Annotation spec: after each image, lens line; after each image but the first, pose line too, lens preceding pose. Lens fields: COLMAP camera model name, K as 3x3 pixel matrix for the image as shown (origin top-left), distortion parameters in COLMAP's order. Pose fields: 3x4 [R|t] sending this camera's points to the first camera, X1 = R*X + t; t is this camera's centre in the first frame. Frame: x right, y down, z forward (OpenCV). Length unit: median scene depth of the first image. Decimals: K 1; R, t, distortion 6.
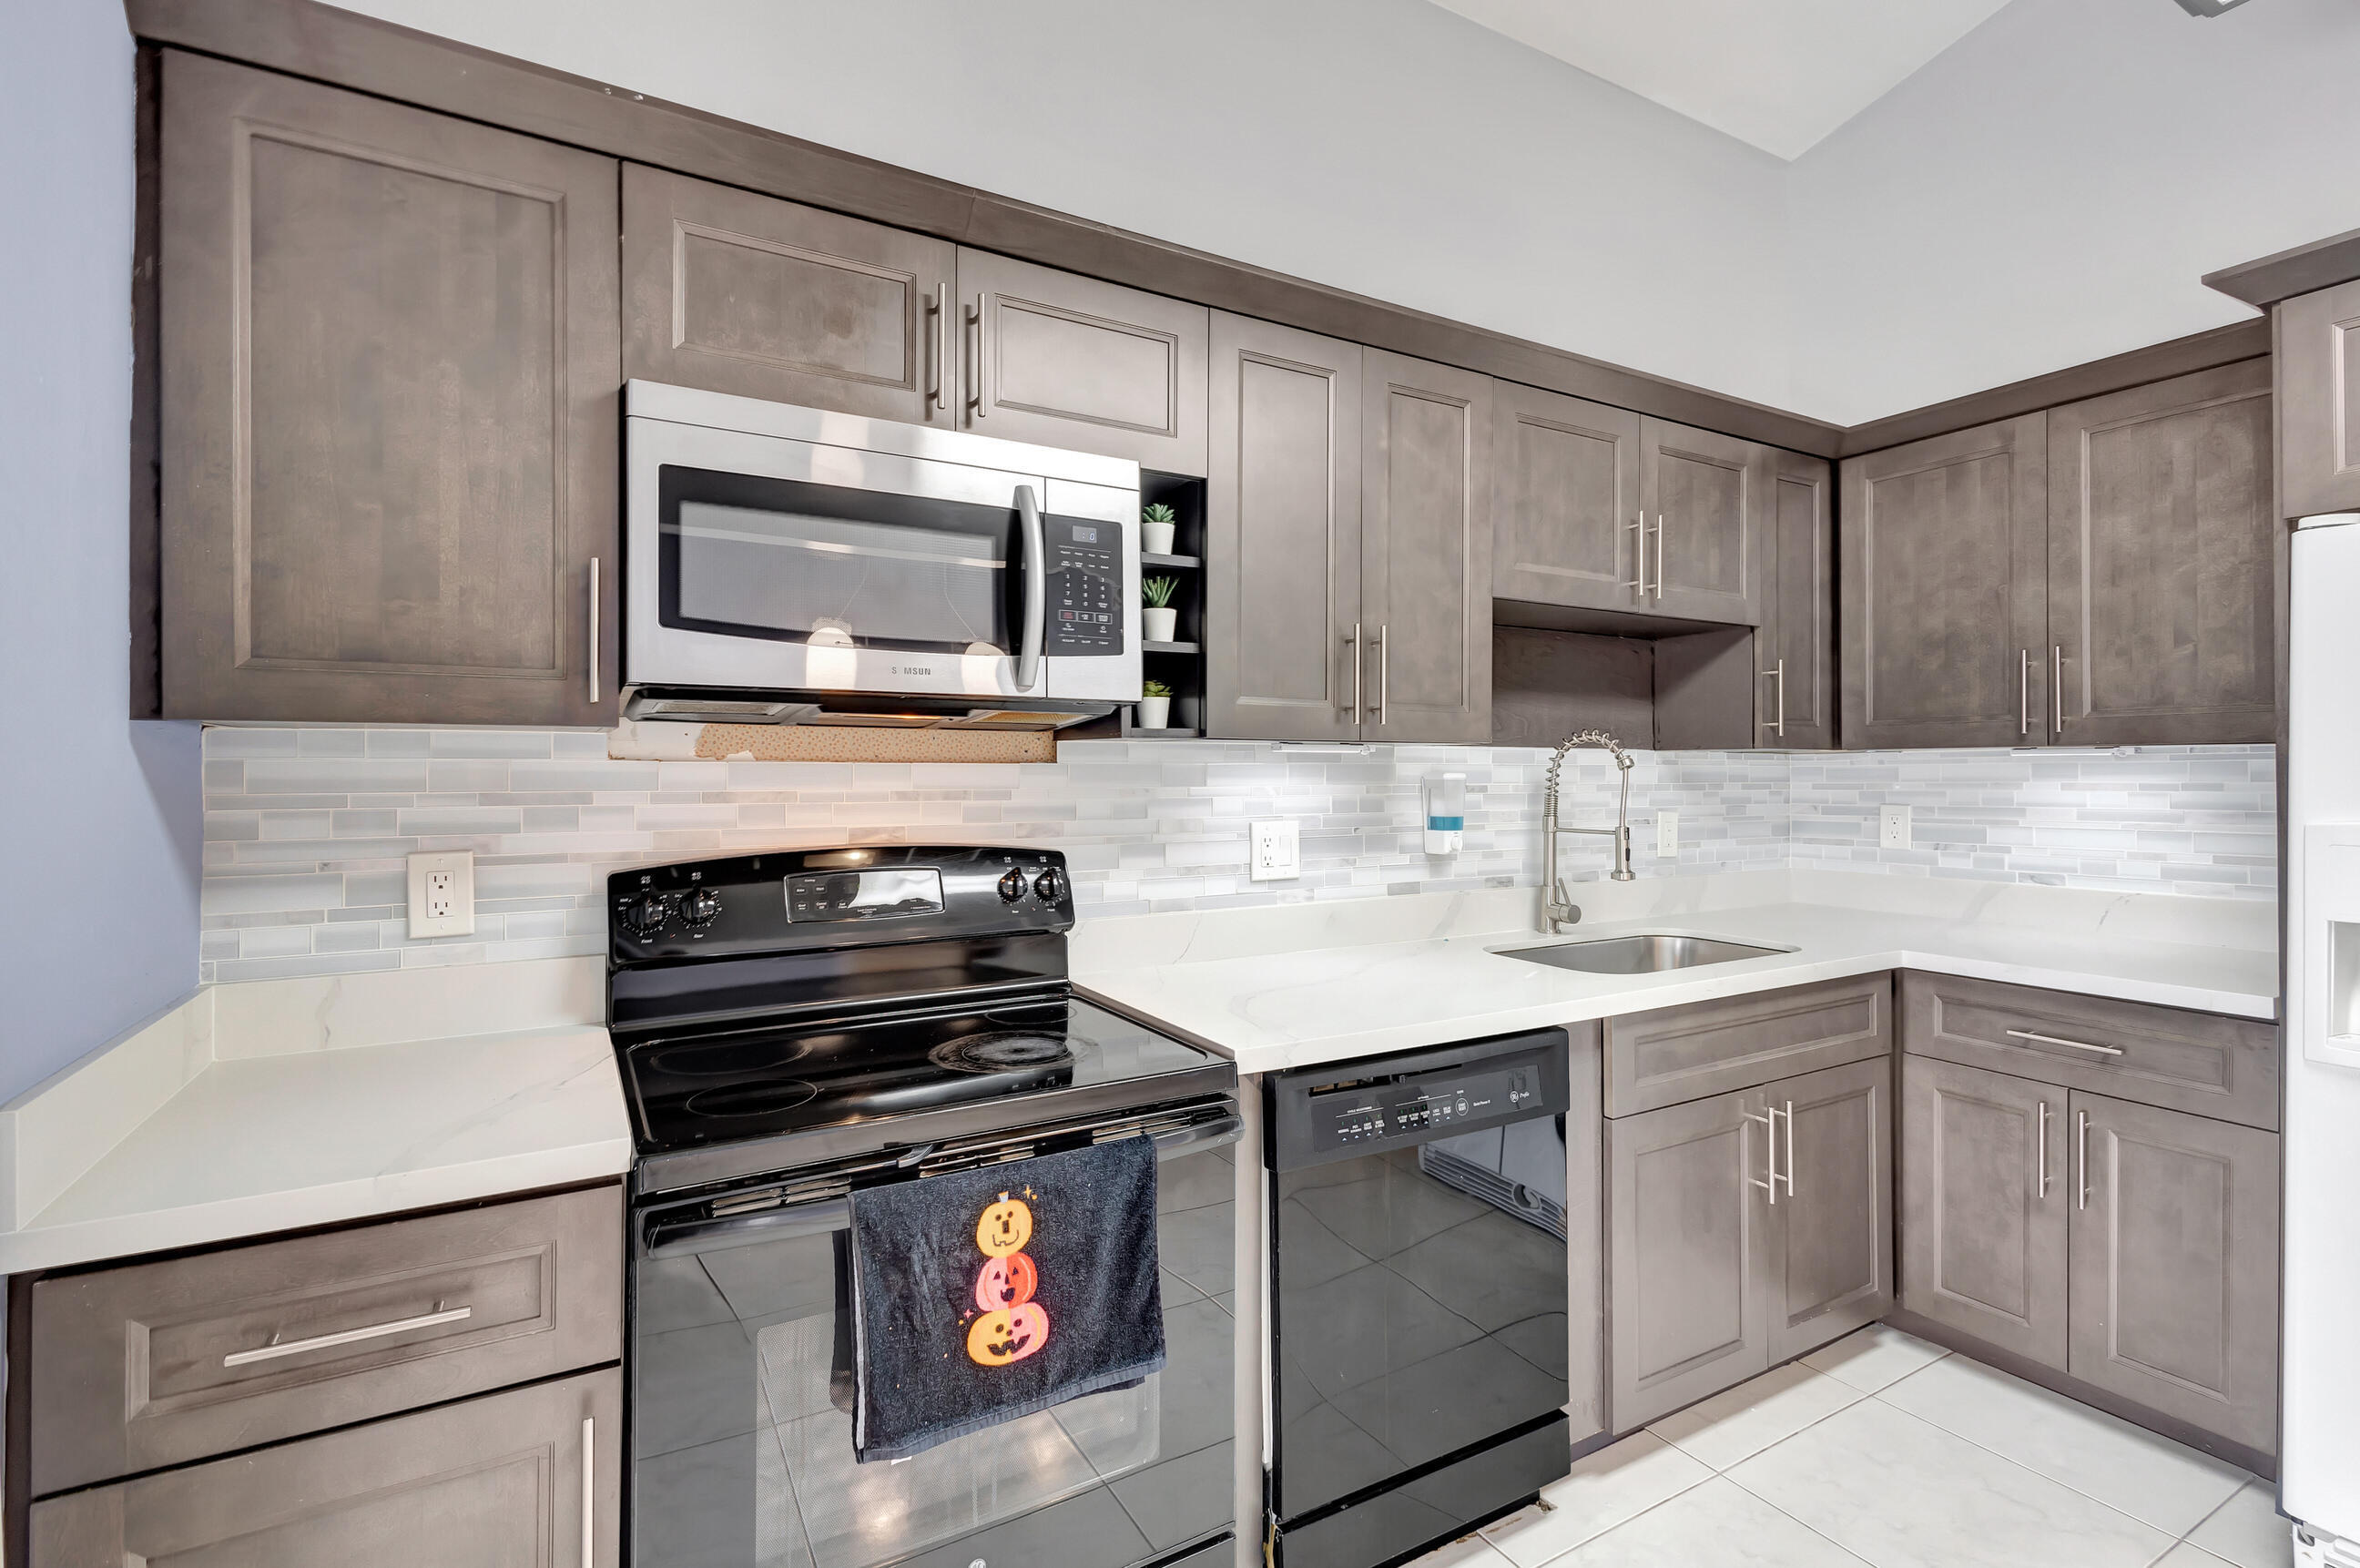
lens RADIAL K [[1096.6, 0, 1182.4], [0, 1096.6, 764.5], [0, 0, 1]] dist [0.004323, 0.000356]
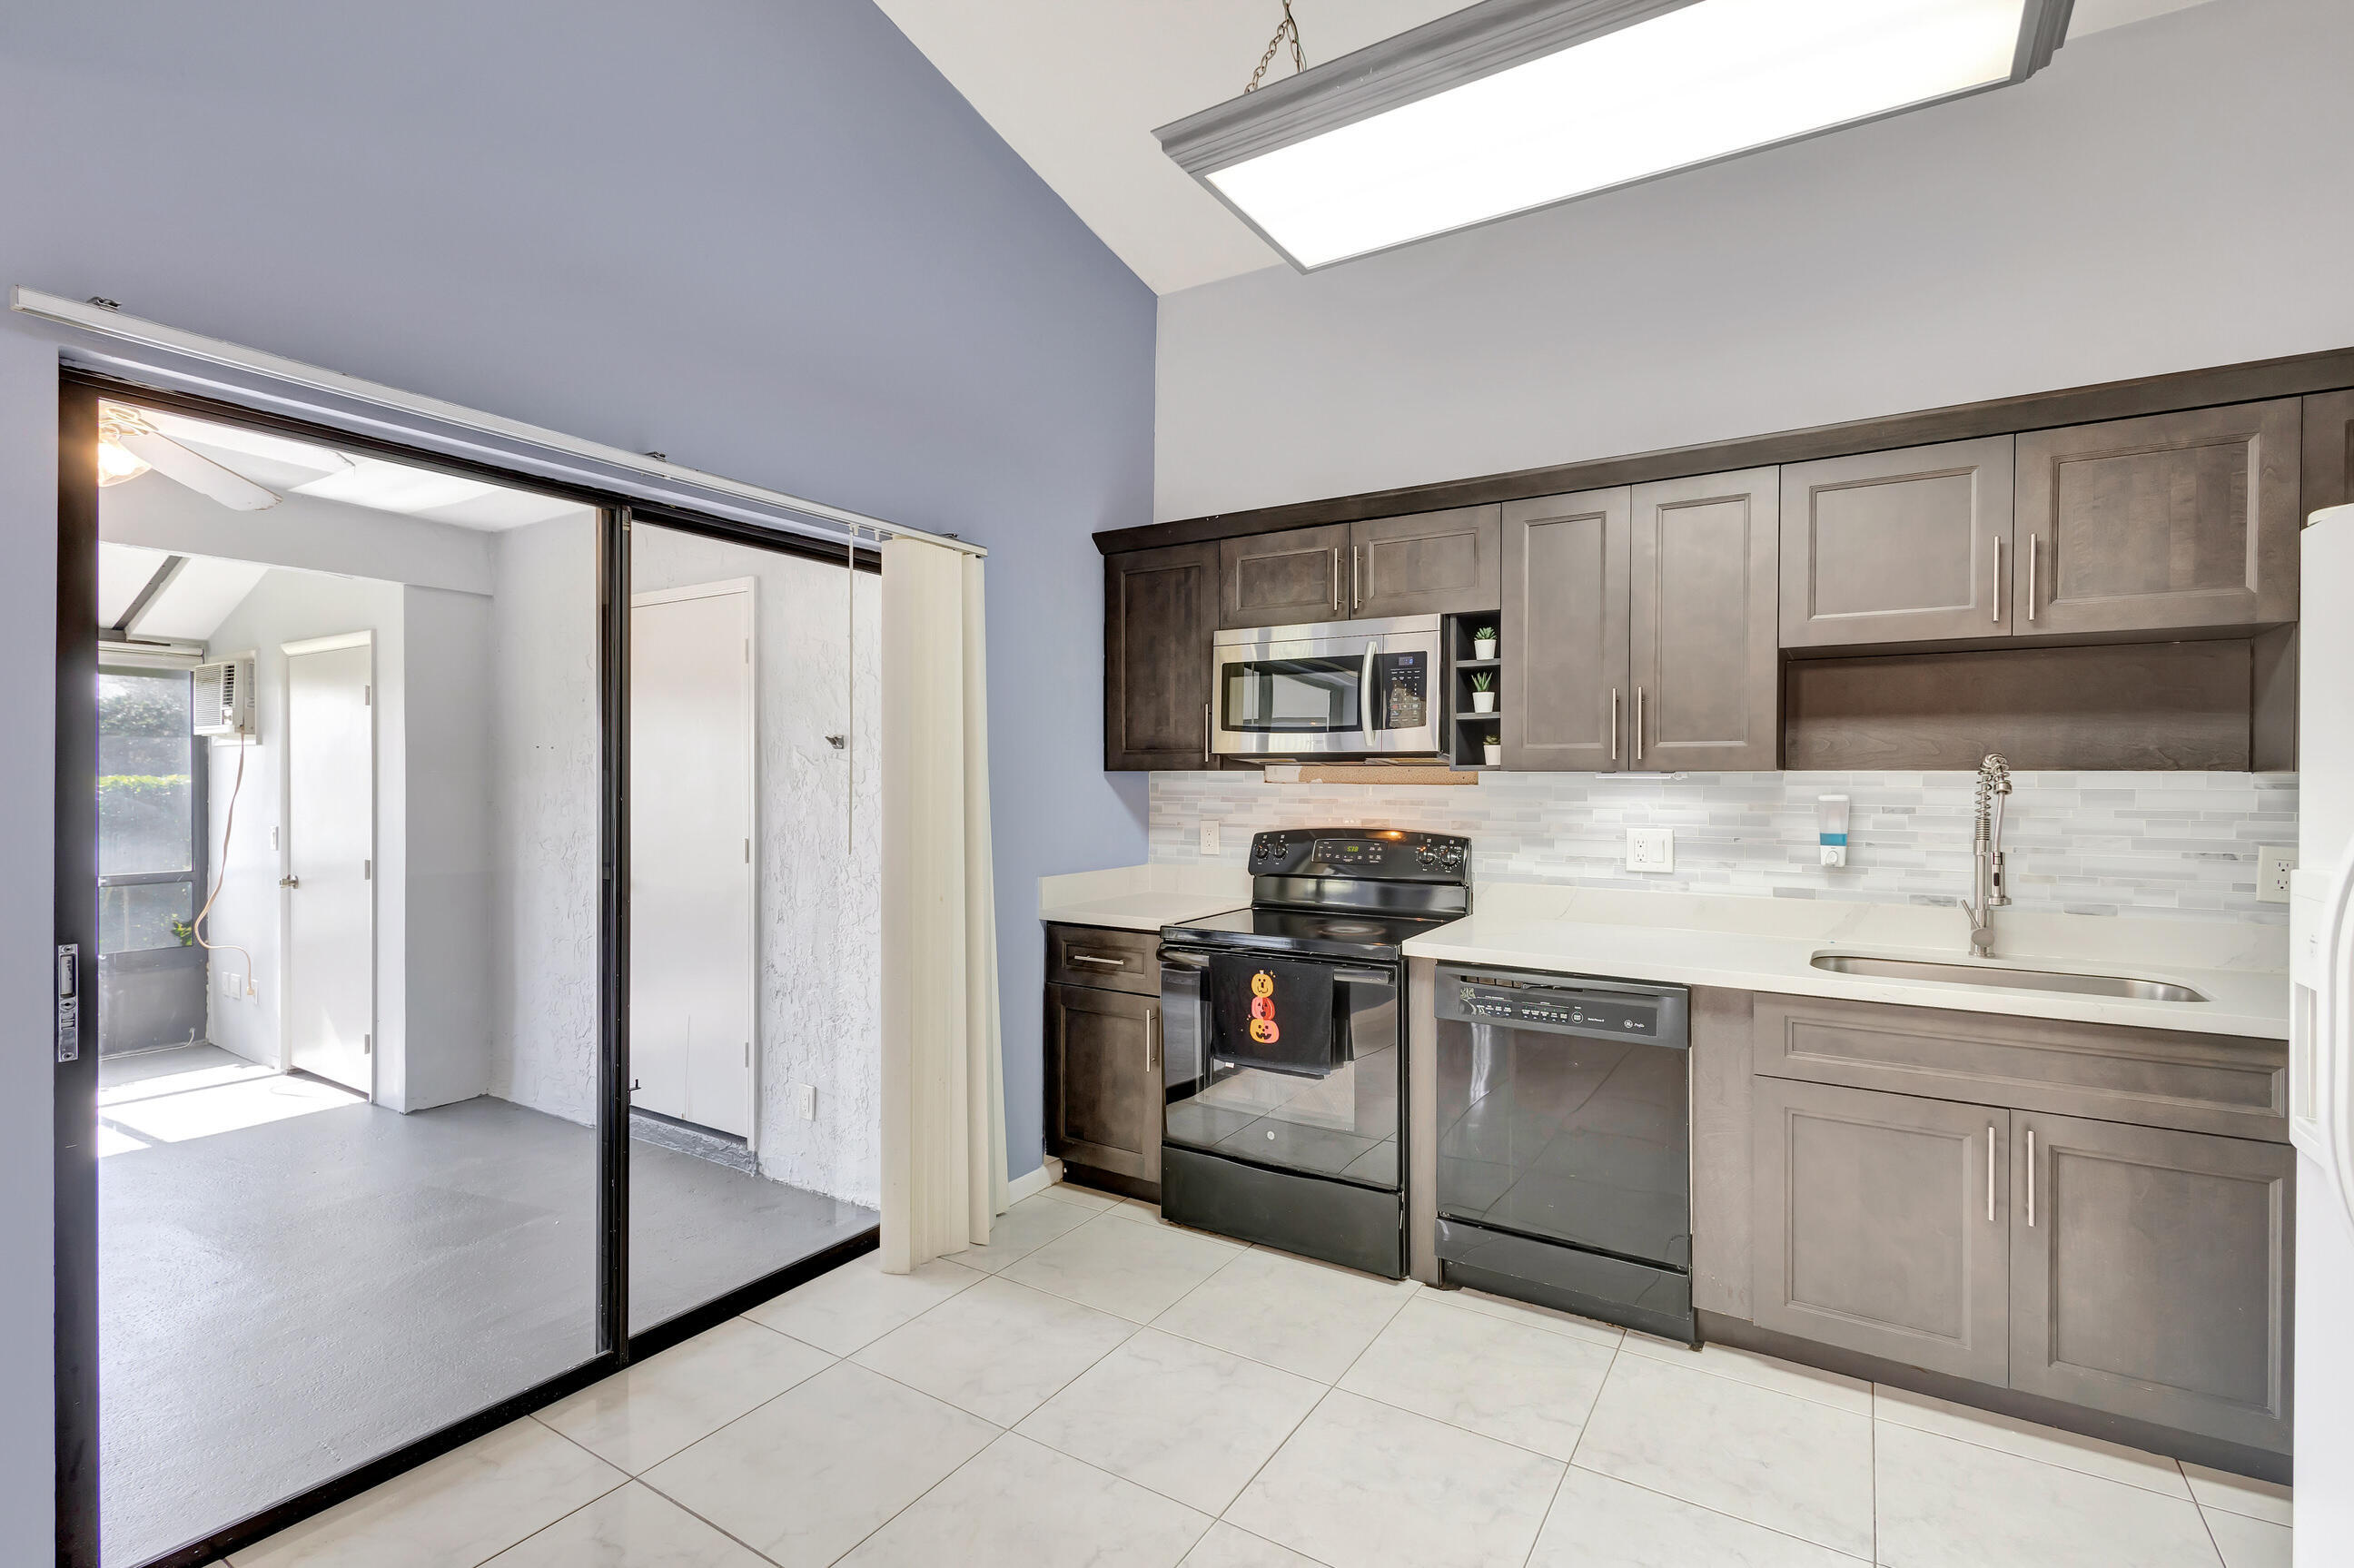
lens RADIAL K [[1072.0, 0, 1178.1], [0, 1072.0, 788.1], [0, 0, 1]] dist [0.009403, -0.000044]
pose [[0.461857, 0.010450, -0.886893, 1.323238], [0.003190, 0.999905, 0.013443, -0.023523], [0.886949, -0.009037, 0.461779, -0.161128]]
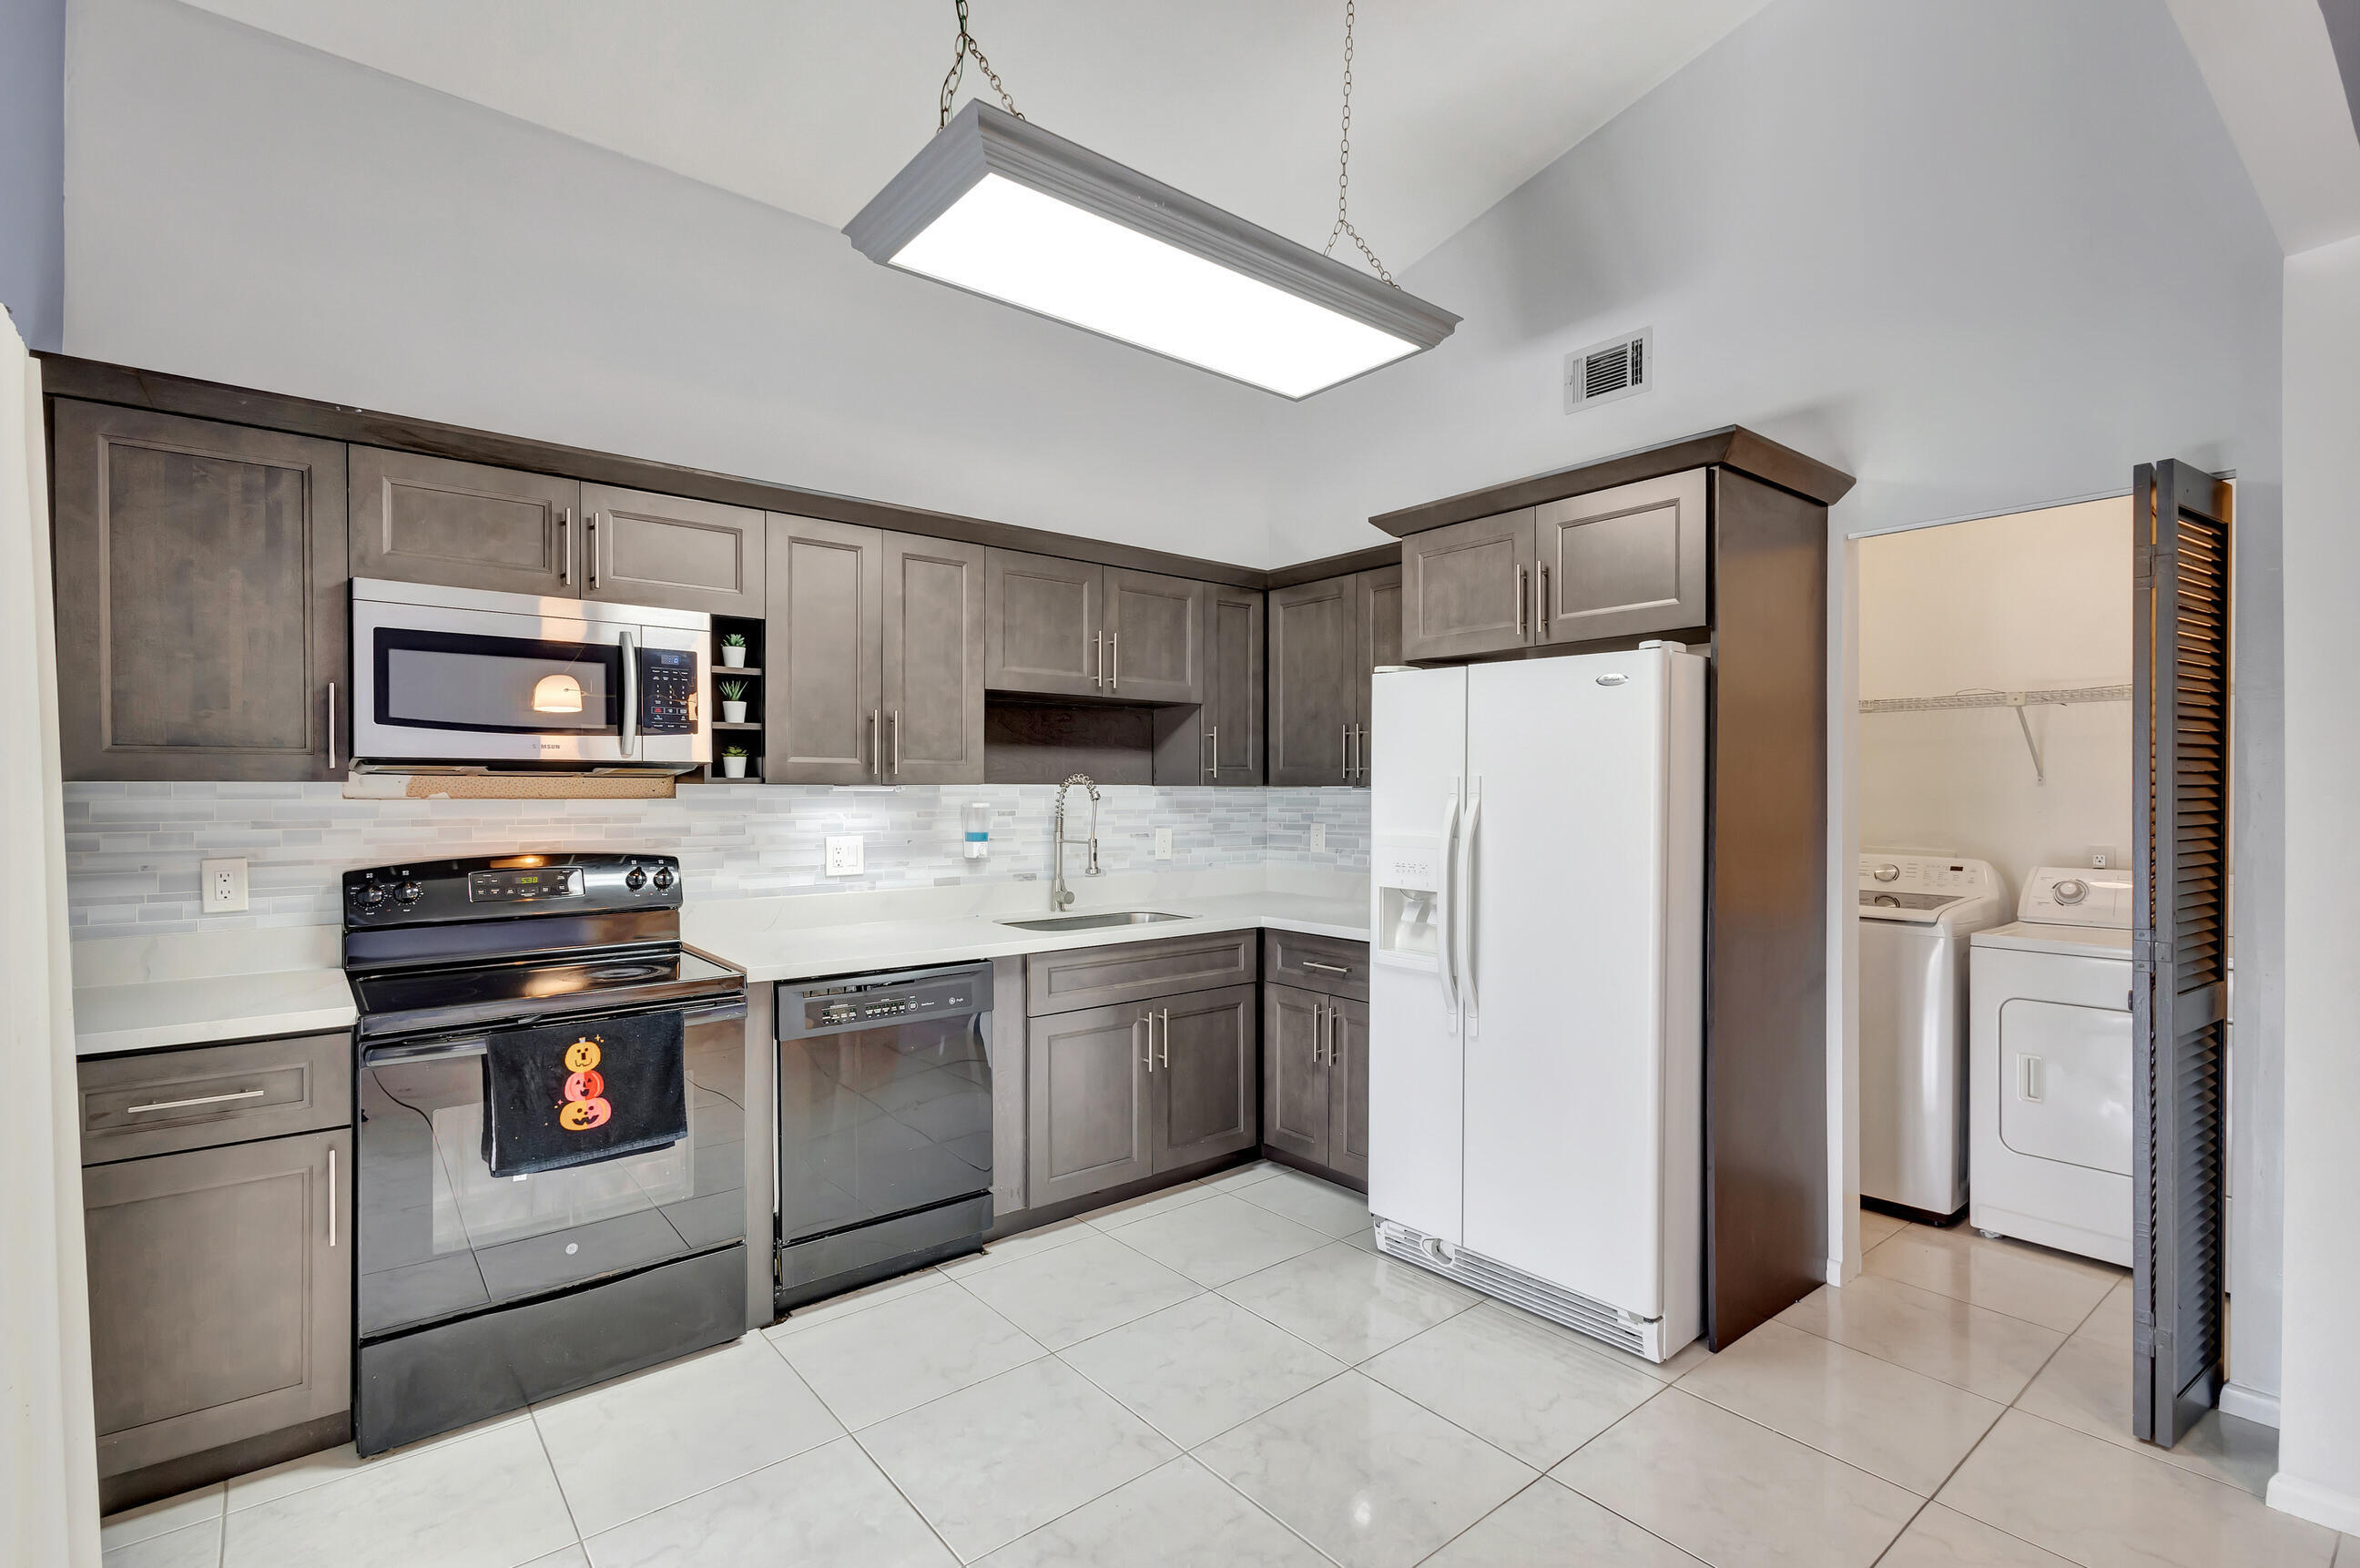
lens RADIAL K [[1098.4, 0, 1175.7], [0, 1098.4, 796.1], [0, 0, 1]] dist [0.009742, -0.000639]
pose [[0.987275, -0.000368, 0.159022, 0.390283], [-0.001776, 0.999909, 0.013339, -0.031524], [-0.159012, -0.013452, 0.987185, -0.726380]]
